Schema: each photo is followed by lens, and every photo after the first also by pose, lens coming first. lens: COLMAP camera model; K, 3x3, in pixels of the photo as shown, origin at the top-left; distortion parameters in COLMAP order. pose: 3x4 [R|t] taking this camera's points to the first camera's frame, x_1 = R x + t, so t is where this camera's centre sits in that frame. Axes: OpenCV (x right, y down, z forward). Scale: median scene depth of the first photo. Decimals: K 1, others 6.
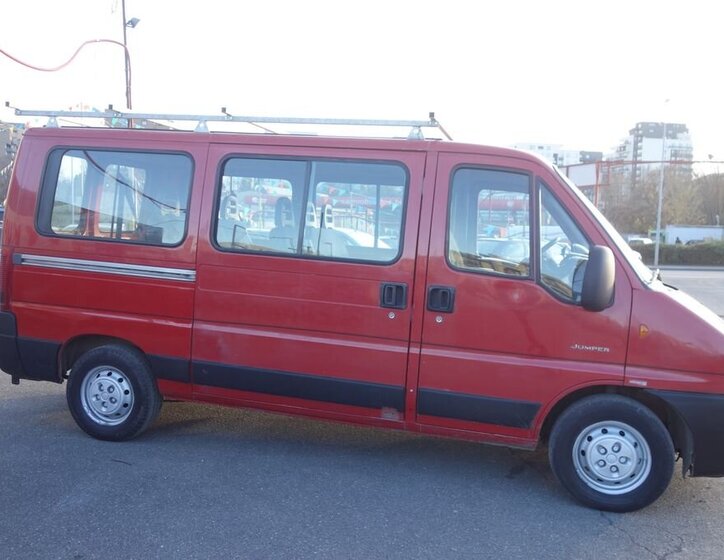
lens RADIAL K [[664.0, 0, 361.6], [0, 664.0, 280.0], [0, 0, 1]] dist [0.005941, 0.000000]
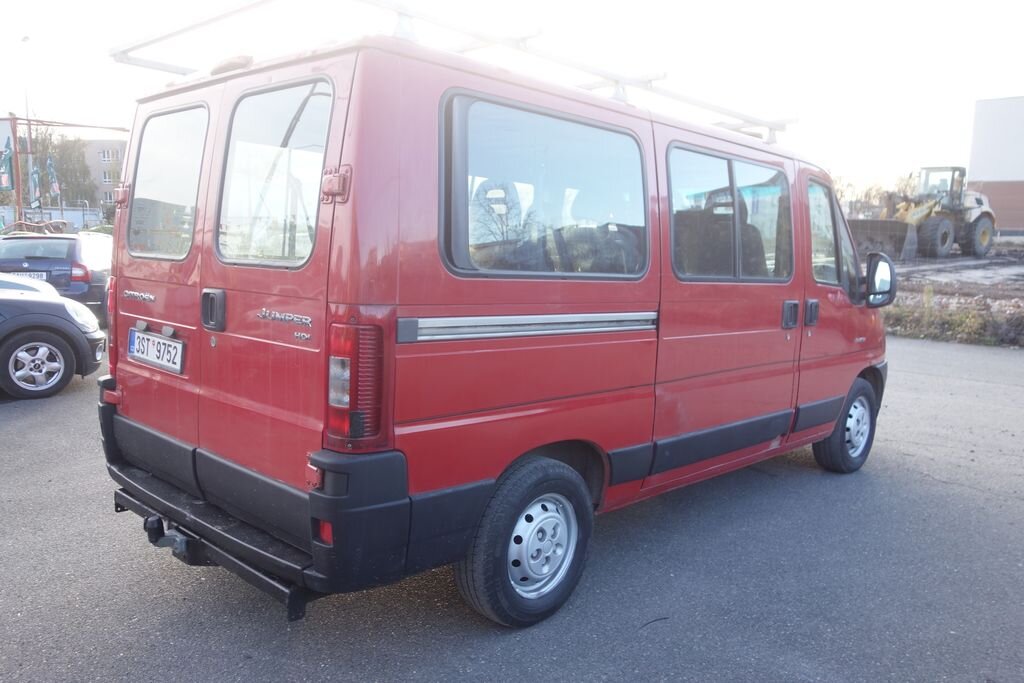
lens RADIAL K [[809.8, 0, 515.6], [0, 809.8, 342.5], [0, 0, 1]] dist [0.006492, -0.000720]
pose [[0.484811, -0.137764, 0.863701, -0.975670], [0.063115, 0.990453, 0.122554, -0.087891], [-0.872339, -0.004903, 0.488877, 0.678364]]
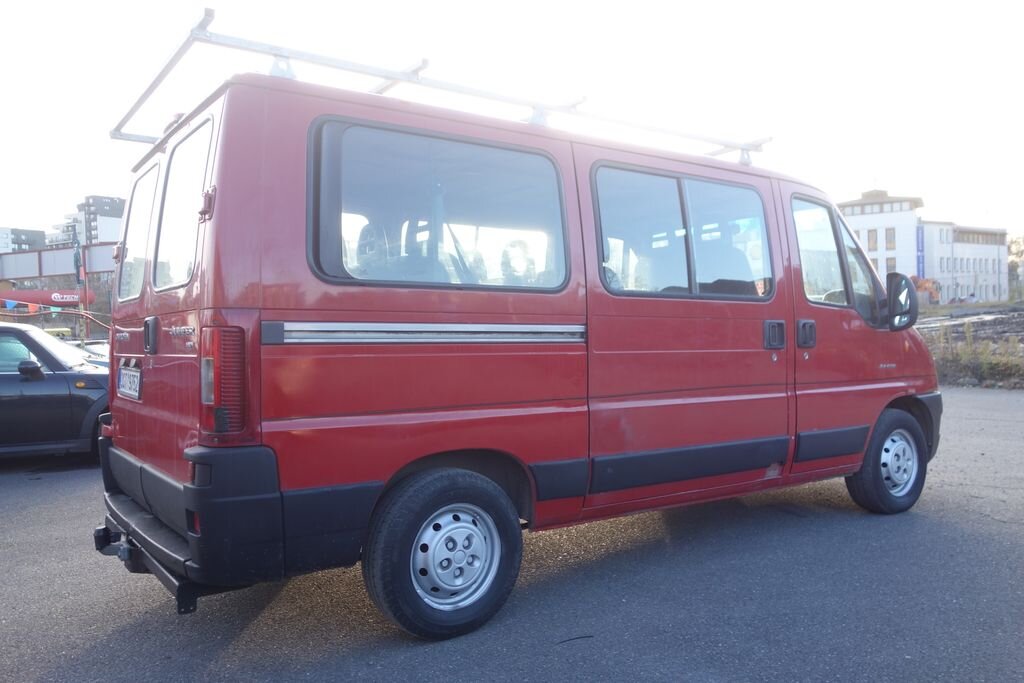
lens RADIAL K [[809.8, 0, 513.2], [0, 809.8, 342.6], [0, 0, 1]] dist [0.006492, -0.000720]
pose [[0.639746, -0.071328, 0.765270, -0.874748], [0.116364, 0.993196, -0.004705, -0.001322], [-0.759727, 0.092060, 0.643693, 0.493893]]
